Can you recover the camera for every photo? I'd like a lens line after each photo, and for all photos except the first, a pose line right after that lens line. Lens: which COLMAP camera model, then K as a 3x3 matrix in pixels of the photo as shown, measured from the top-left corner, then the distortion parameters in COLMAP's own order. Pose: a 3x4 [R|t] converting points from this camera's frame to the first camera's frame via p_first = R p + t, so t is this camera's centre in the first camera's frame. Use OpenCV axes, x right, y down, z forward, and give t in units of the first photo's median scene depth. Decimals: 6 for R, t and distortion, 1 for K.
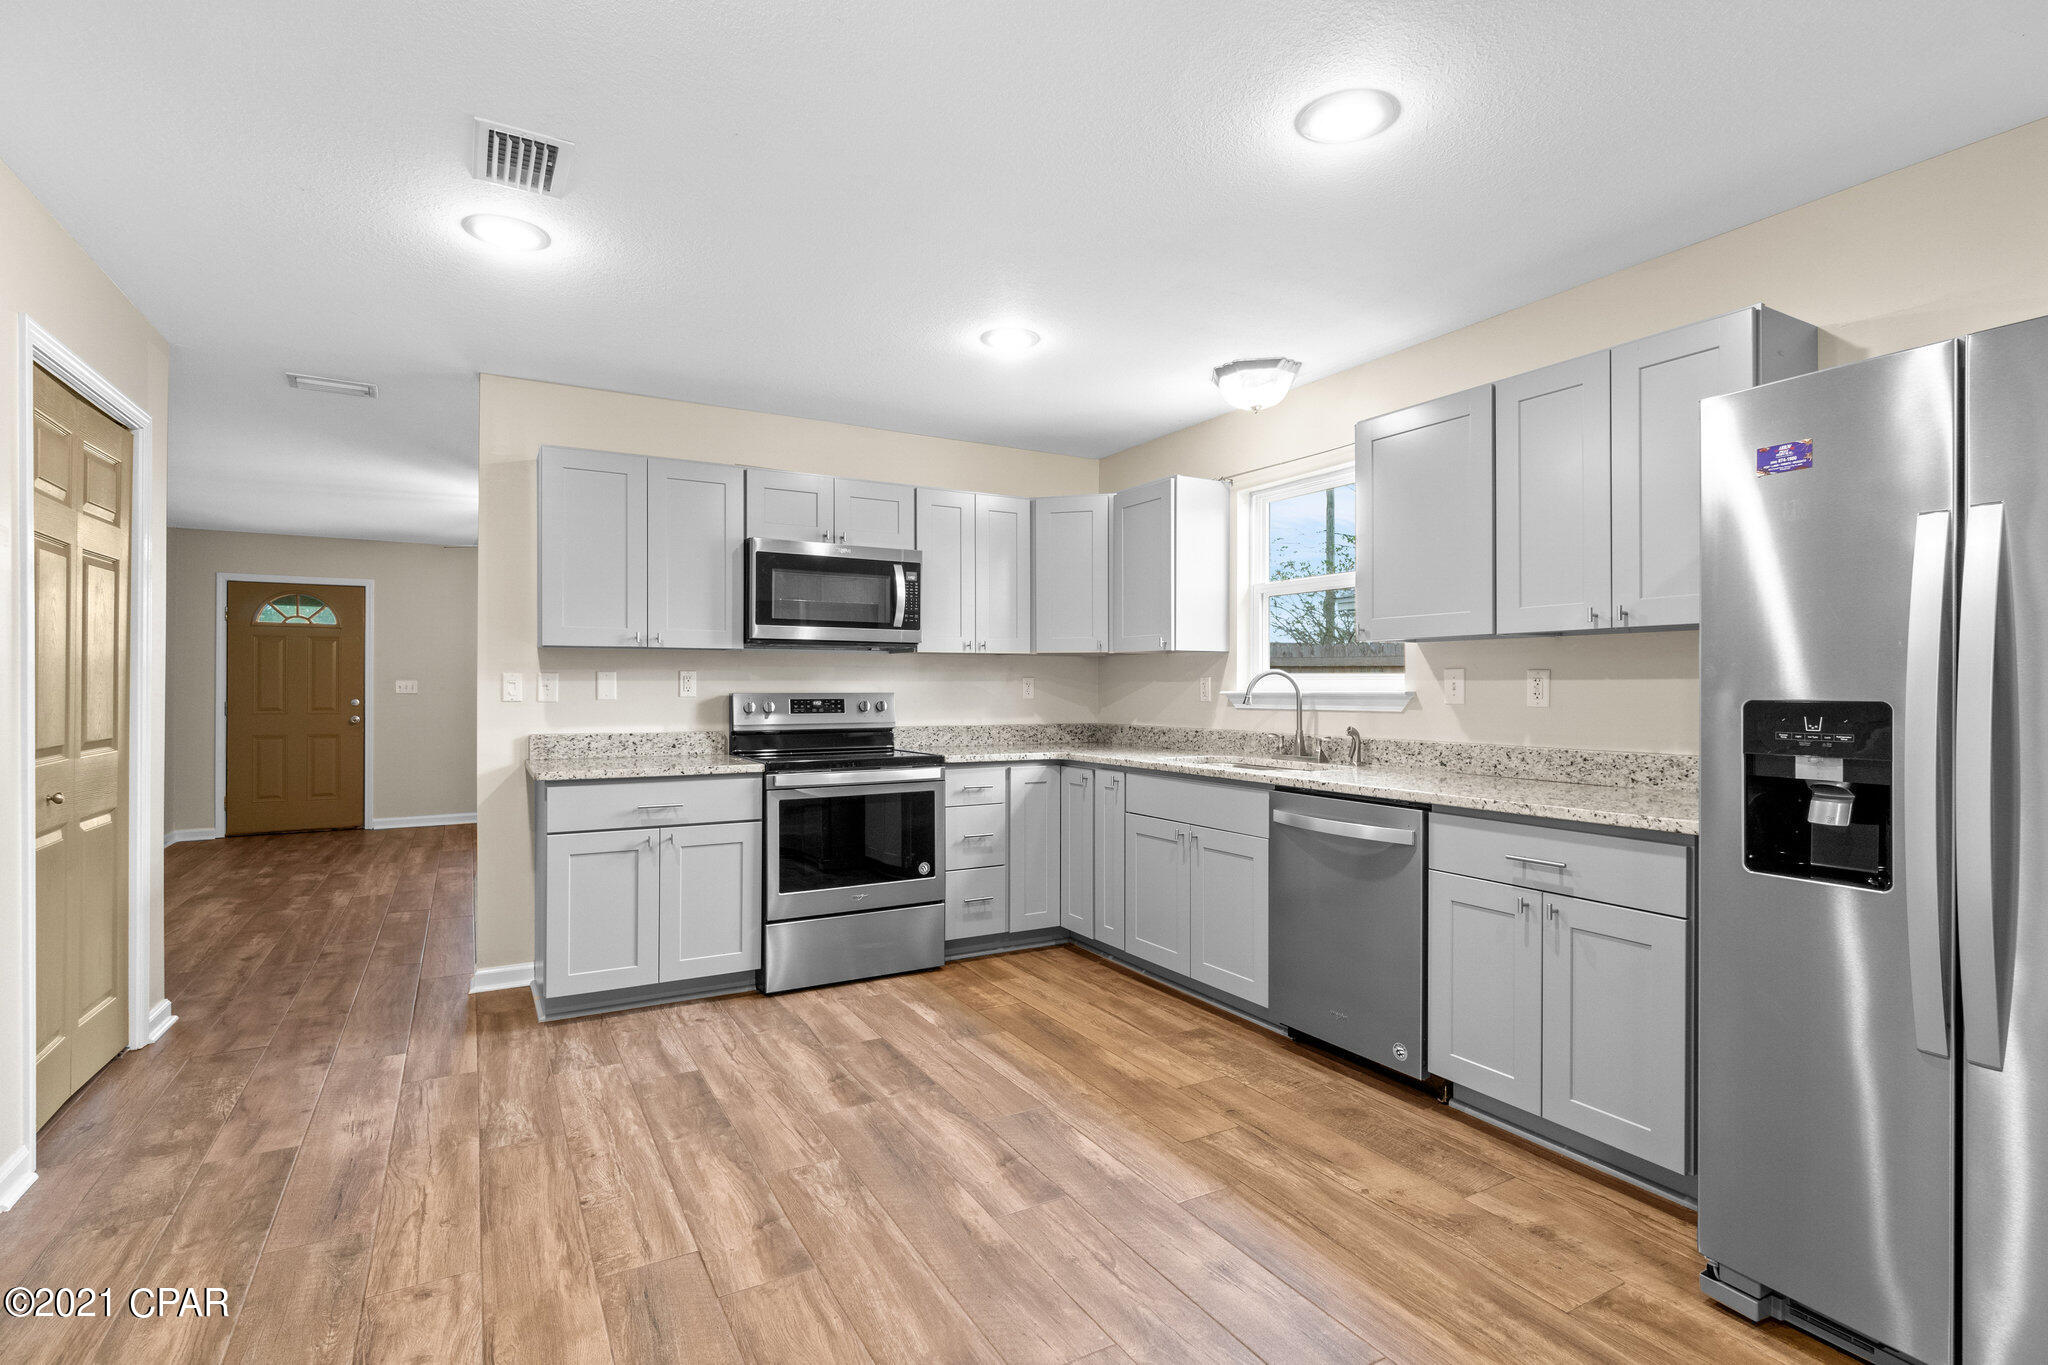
lens RADIAL K [[950.7, 0, 1029.8], [0, 950.7, 688.2], [0, 0, 1]] dist [-0.005176, -0.000576]
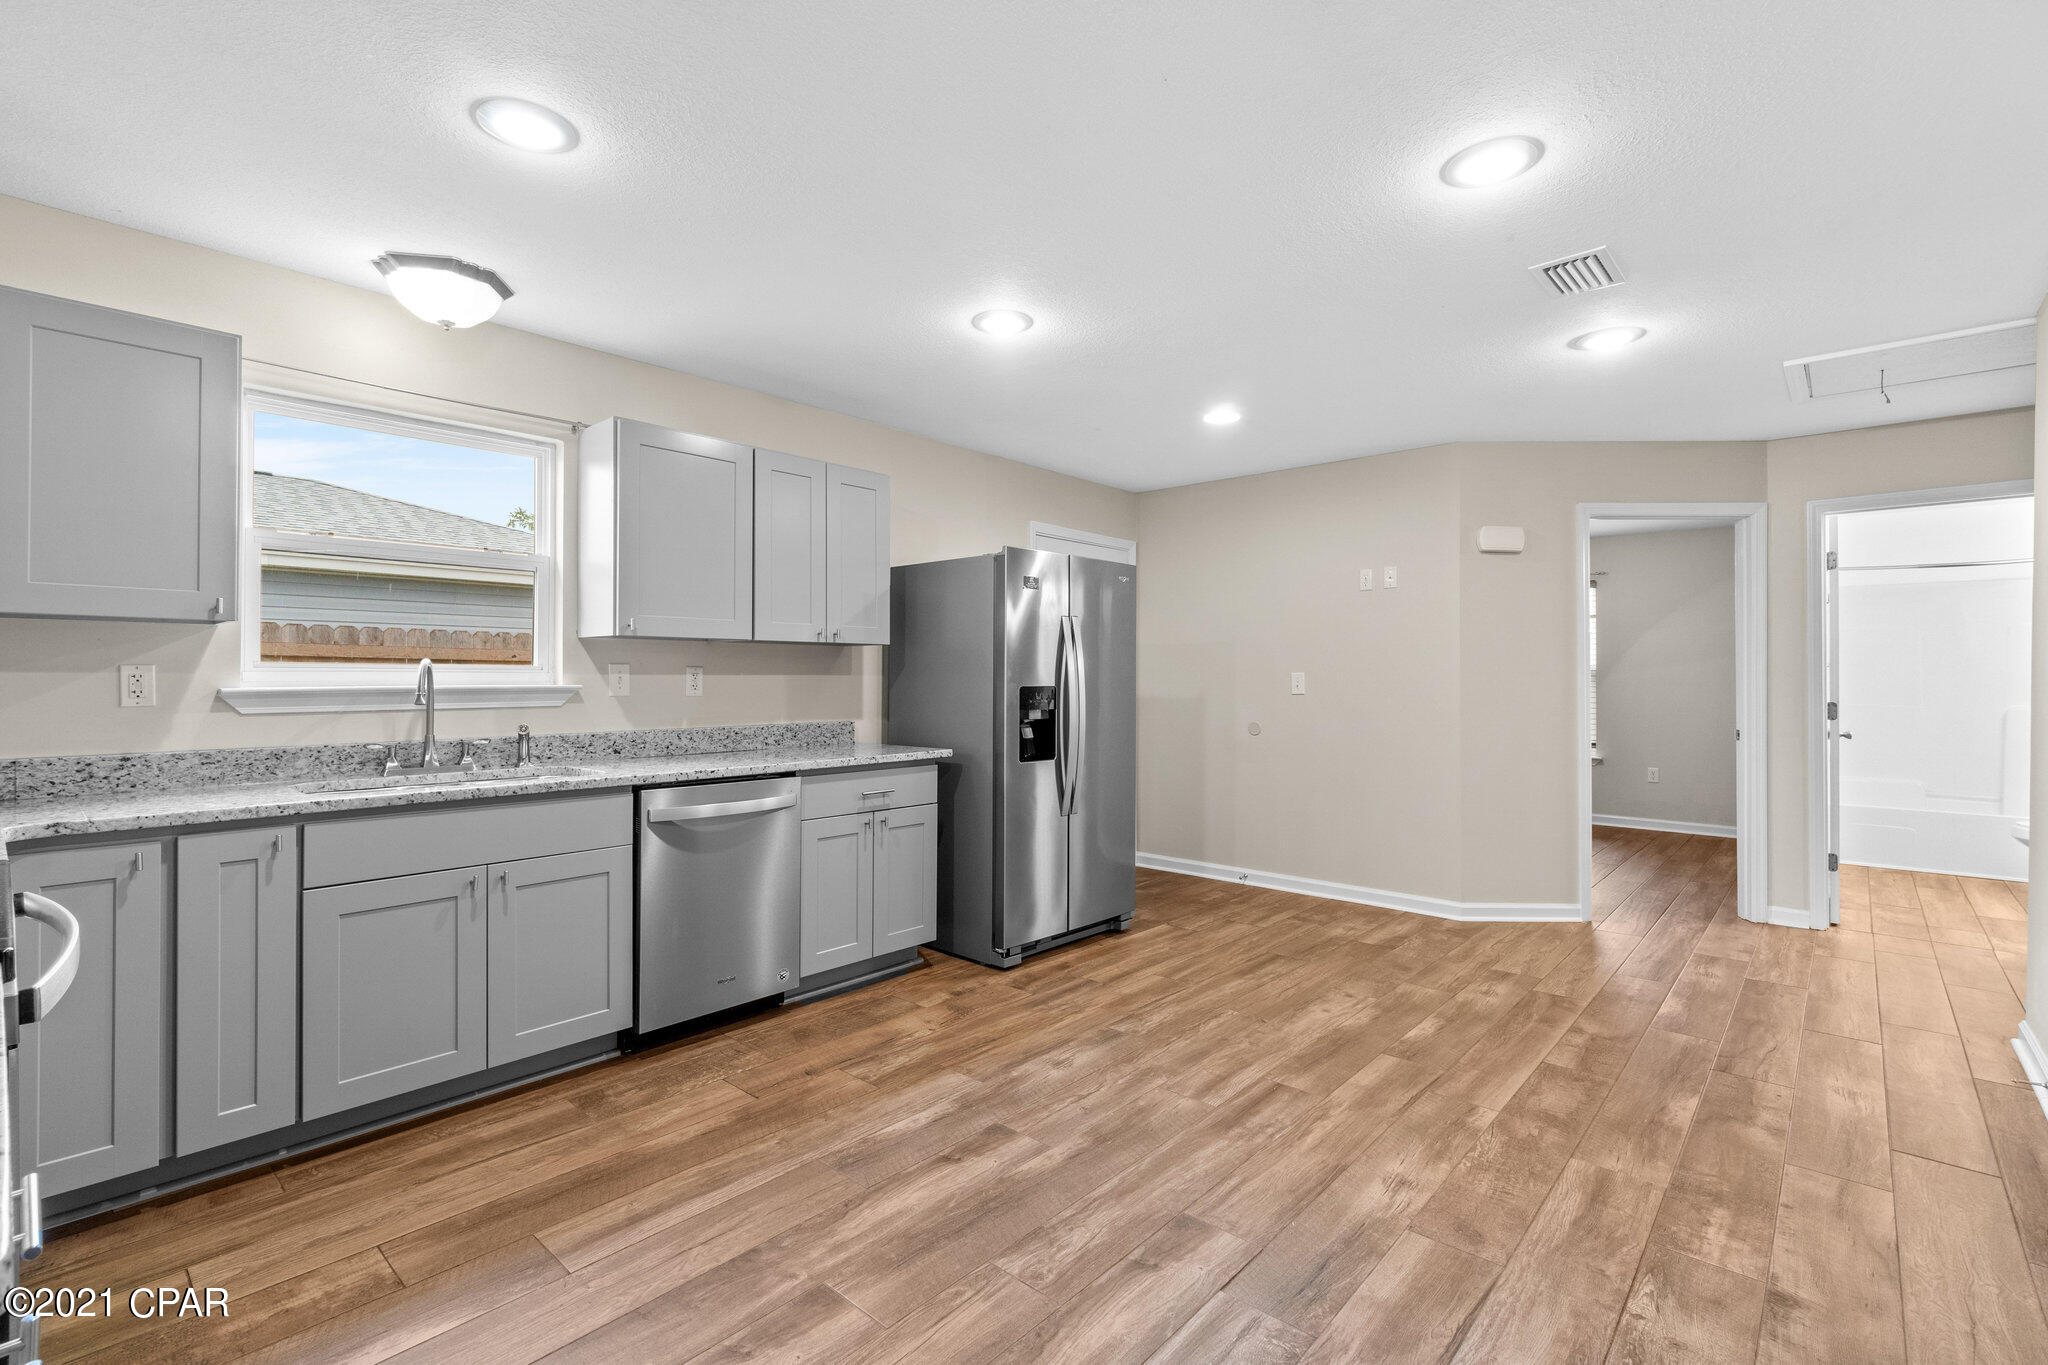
lens RADIAL K [[887.7, 0, 1025.4], [0, 887.7, 670.2], [0, 0, 1]] dist [0.000006, -0.000417]
pose [[-0.283017, 0.006386, 0.959094, -0.918618], [0.000516, 0.999979, -0.006506, -0.008715], [-0.959115, -0.001347, -0.283014, 1.157075]]
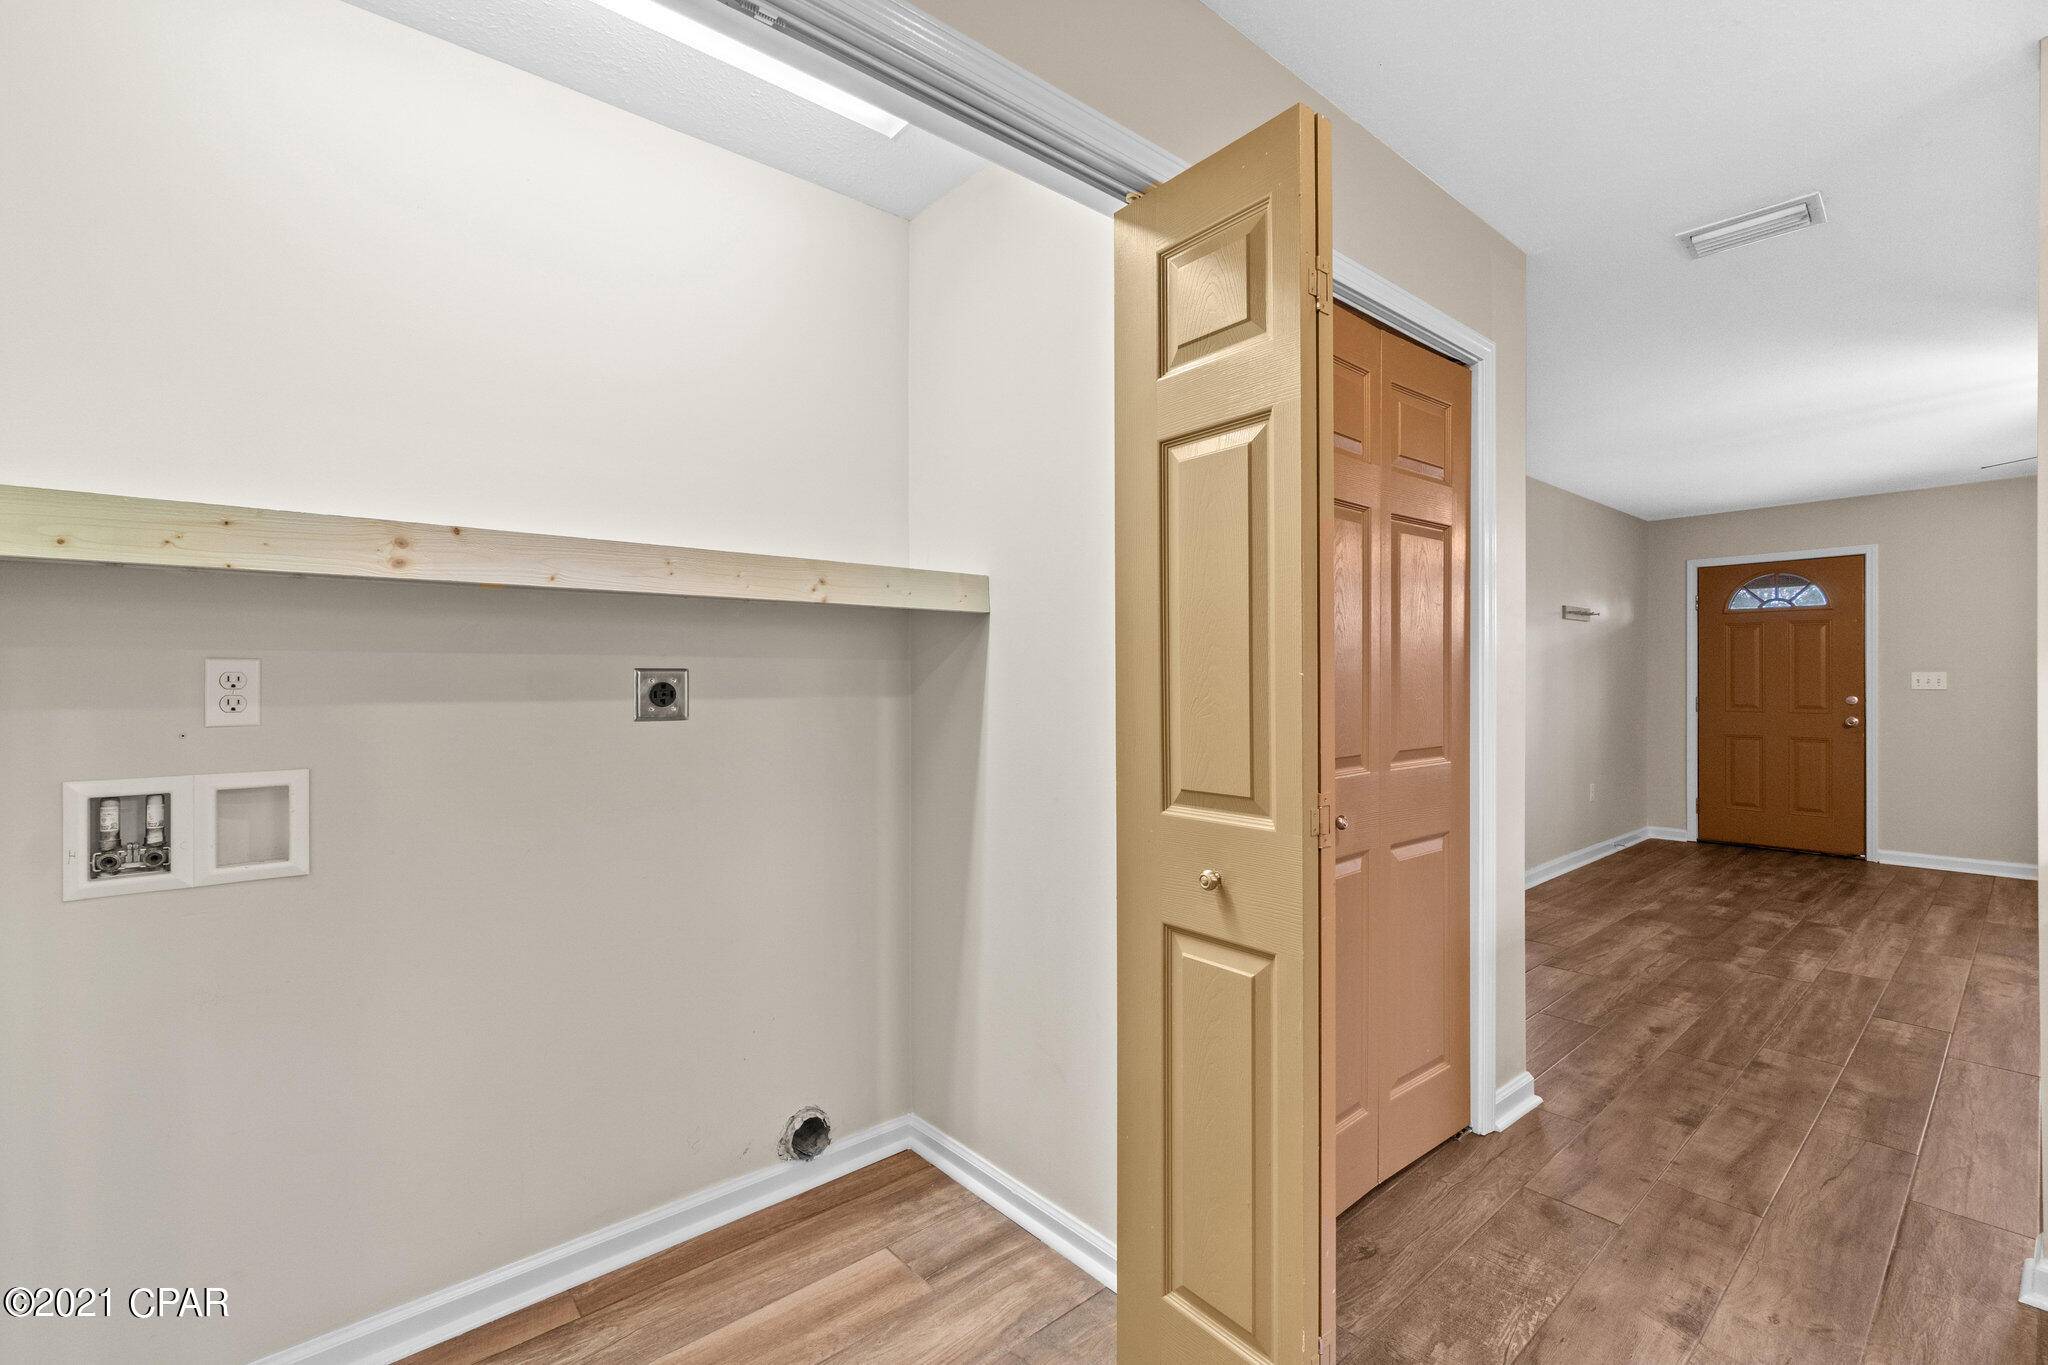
lens RADIAL K [[887.7, 0, 1020.2], [0, 887.7, 677.0], [0, 0, 1]] dist [0.000006, -0.000417]
pose [[0.177132, -0.006358, -0.984167, -0.134617], [0.001275, 0.999980, -0.006230, -0.001081], [0.984186, -0.000152, 0.177136, 0.241215]]
